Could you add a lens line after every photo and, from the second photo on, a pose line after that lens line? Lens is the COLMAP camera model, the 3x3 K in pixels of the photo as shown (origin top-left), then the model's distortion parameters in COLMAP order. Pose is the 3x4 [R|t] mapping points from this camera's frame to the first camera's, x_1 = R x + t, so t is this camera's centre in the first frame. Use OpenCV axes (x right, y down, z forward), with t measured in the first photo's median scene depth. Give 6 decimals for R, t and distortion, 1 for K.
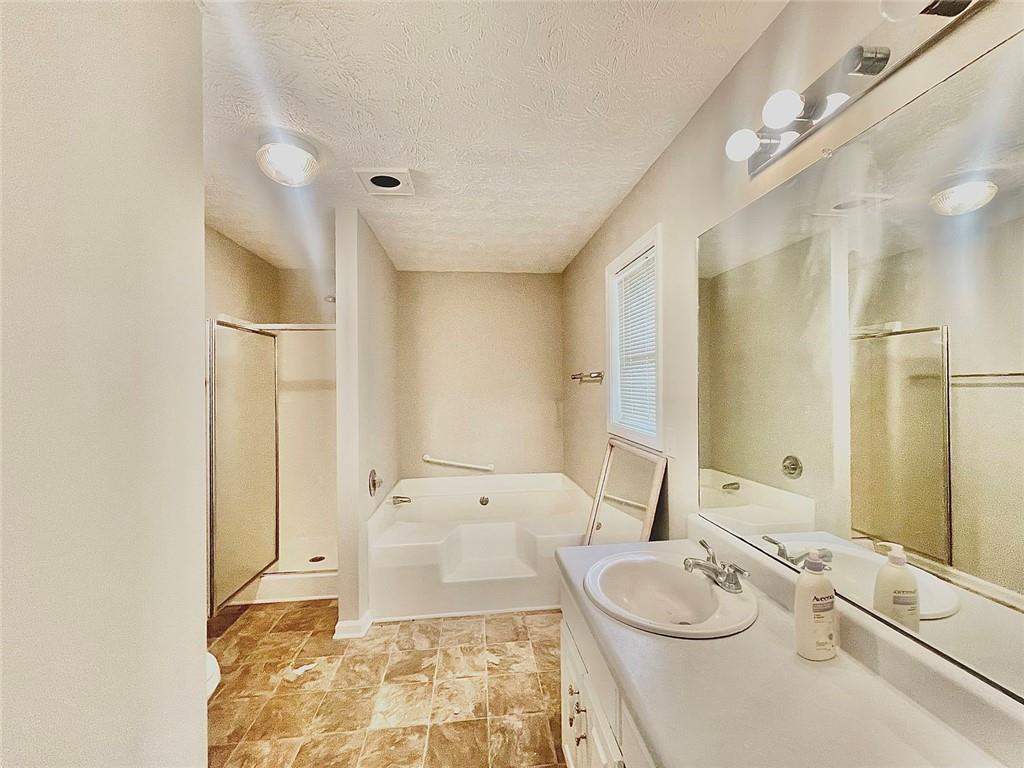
lens RADIAL K [[413.1, 0, 515.1], [0, 413.1, 382.4], [0, 0, 1]] dist [-0.001009, 0.000064]
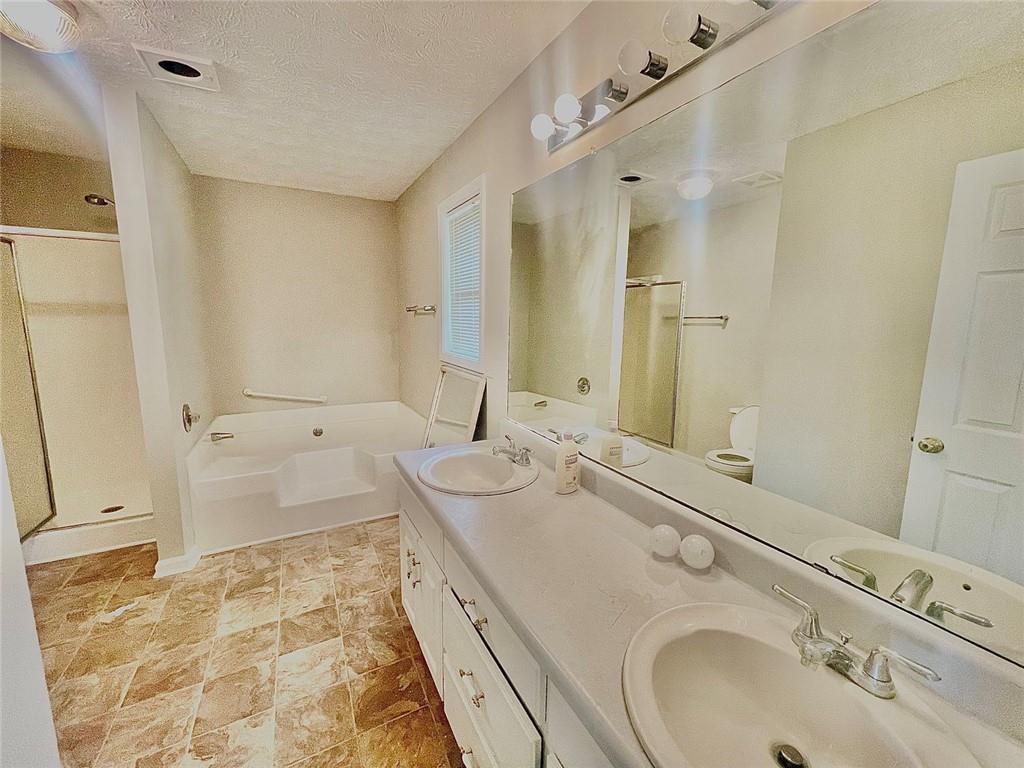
lens RADIAL K [[413.1, 0, 517.1], [0, 413.1, 379.9], [0, 0, 1]] dist [-0.001009, 0.000064]
pose [[0.922559, -0.031538, 0.384564, -0.019246], [-0.027513, 0.988740, 0.147091, 0.003554], [-0.384873, -0.146281, 0.911304, -0.137462]]
